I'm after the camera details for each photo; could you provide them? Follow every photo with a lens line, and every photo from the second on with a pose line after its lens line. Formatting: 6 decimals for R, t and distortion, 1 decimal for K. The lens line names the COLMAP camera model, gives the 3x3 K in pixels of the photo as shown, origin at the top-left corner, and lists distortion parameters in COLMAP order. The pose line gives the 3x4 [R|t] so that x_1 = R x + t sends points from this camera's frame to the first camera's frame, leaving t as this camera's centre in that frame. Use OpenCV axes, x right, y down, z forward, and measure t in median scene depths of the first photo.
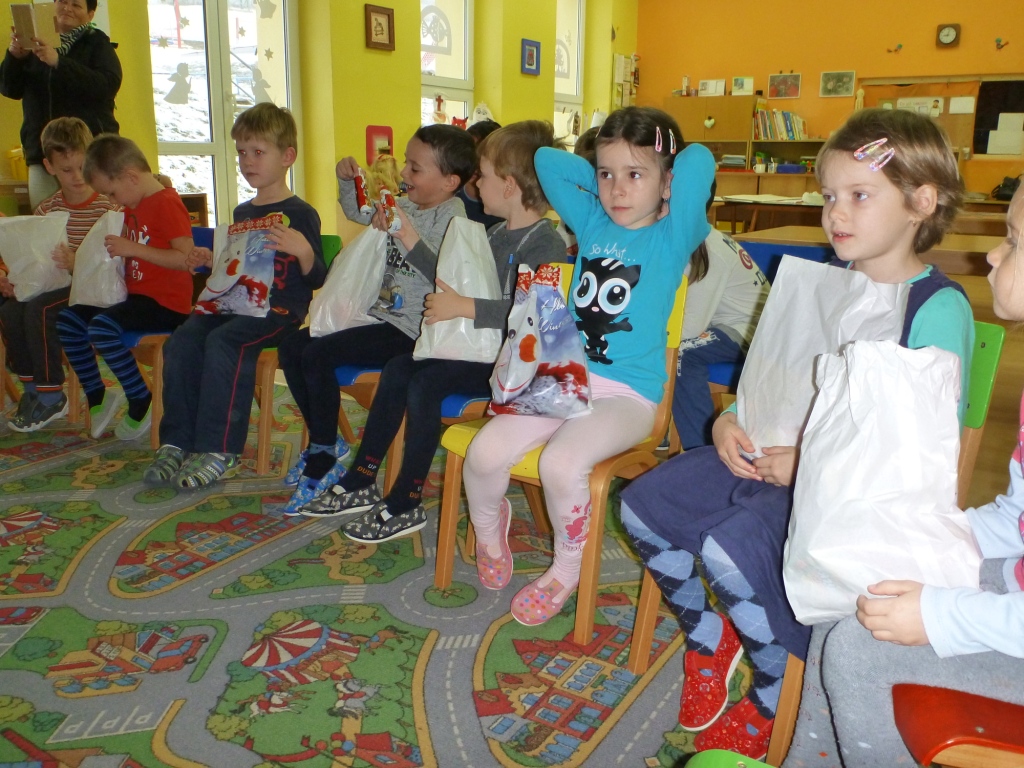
lens RADIAL K [[885.0, 0, 508.9], [0, 885.0, 380.4], [0, 0, 1]] dist [-0.016407, -0.009879]
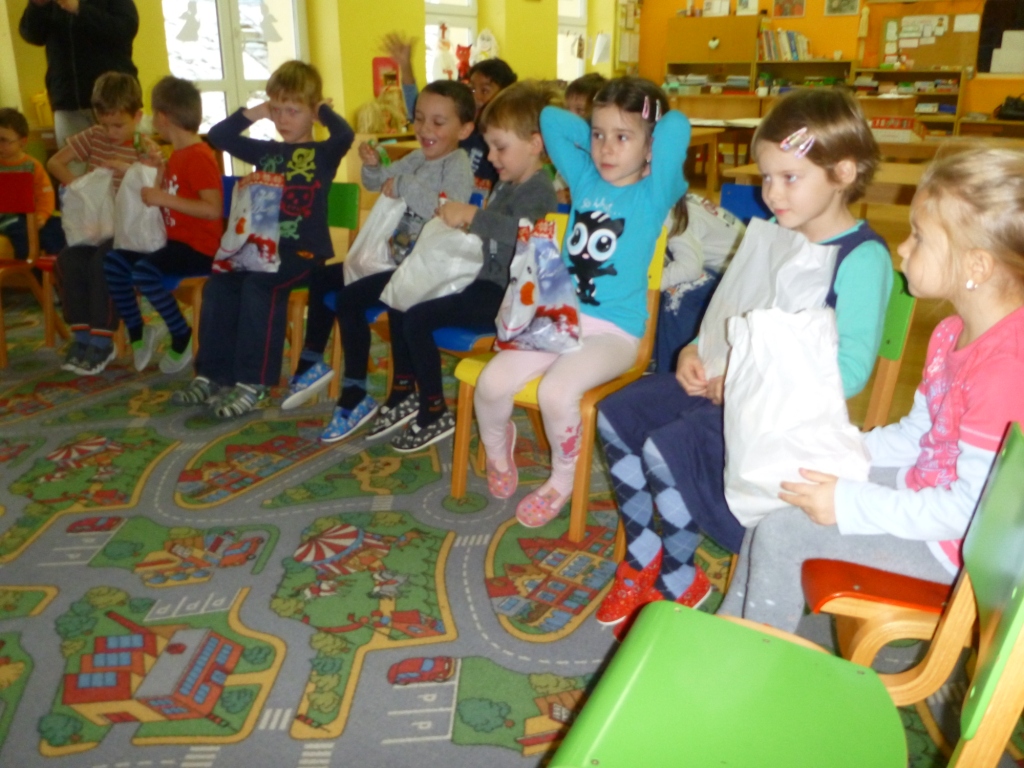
lens RADIAL K [[885.0, 0, 508.4], [0, 885.0, 378.9], [0, 0, 1]] dist [-0.016407, -0.009879]
pose [[0.999850, -0.012944, -0.011499, 0.008065], [0.013897, 0.996100, 0.087133, -0.024737], [0.010326, -0.087280, 0.996130, -0.166648]]
